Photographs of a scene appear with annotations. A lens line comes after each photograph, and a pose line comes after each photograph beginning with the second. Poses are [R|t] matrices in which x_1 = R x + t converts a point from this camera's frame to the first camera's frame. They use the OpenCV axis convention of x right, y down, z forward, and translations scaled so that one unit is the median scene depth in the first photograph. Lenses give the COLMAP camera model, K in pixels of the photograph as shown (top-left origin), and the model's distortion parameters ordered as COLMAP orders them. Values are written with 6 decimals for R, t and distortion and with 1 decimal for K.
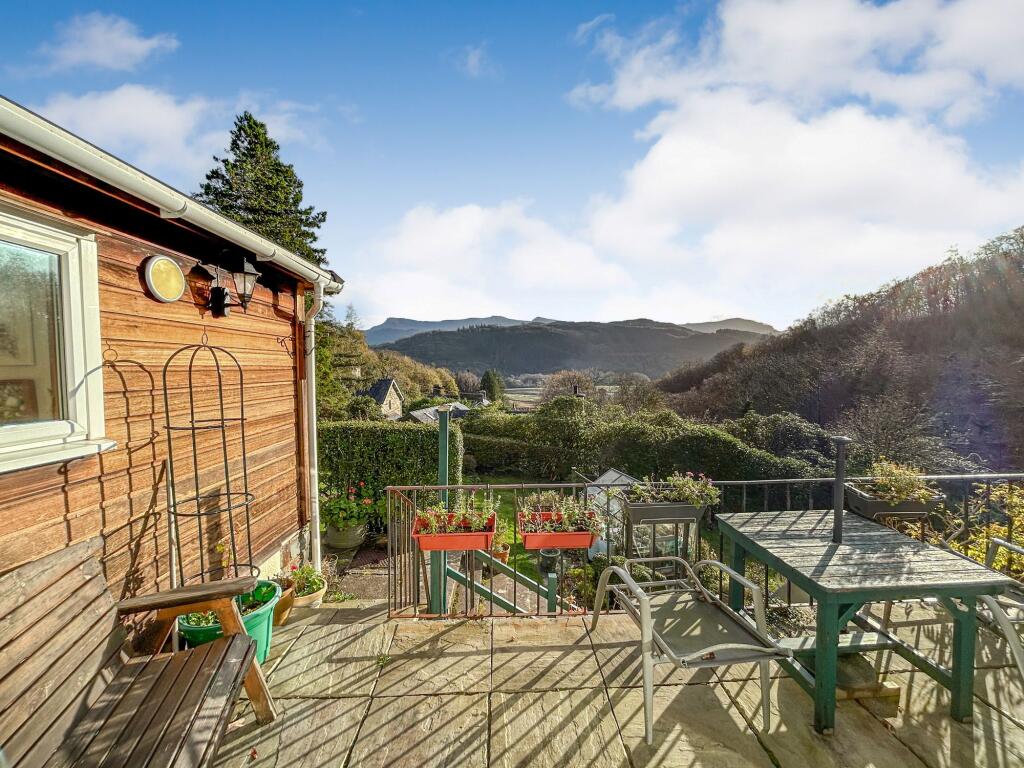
lens RADIAL K [[382.6, 0, 531.4], [0, 382.6, 369.3], [0, 0, 1]] dist [0.001077, 0.000380]
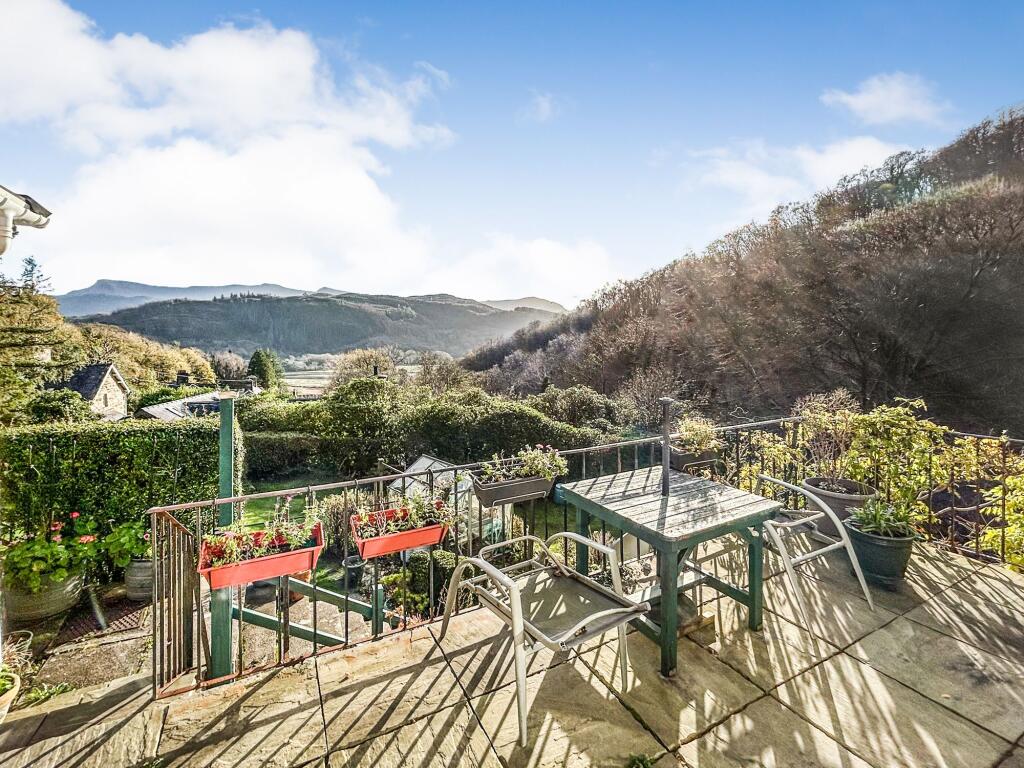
lens RADIAL K [[420.3, 0, 486.2], [0, 420.3, 338.4], [0, 0, 1]] dist [0.000441, 0.000474]
pose [[0.925788, -0.001322, 0.378042, -0.102938], [0.010183, 0.999718, -0.021441, 0.020378], [-0.377907, 0.023700, 0.925540, 0.058194]]
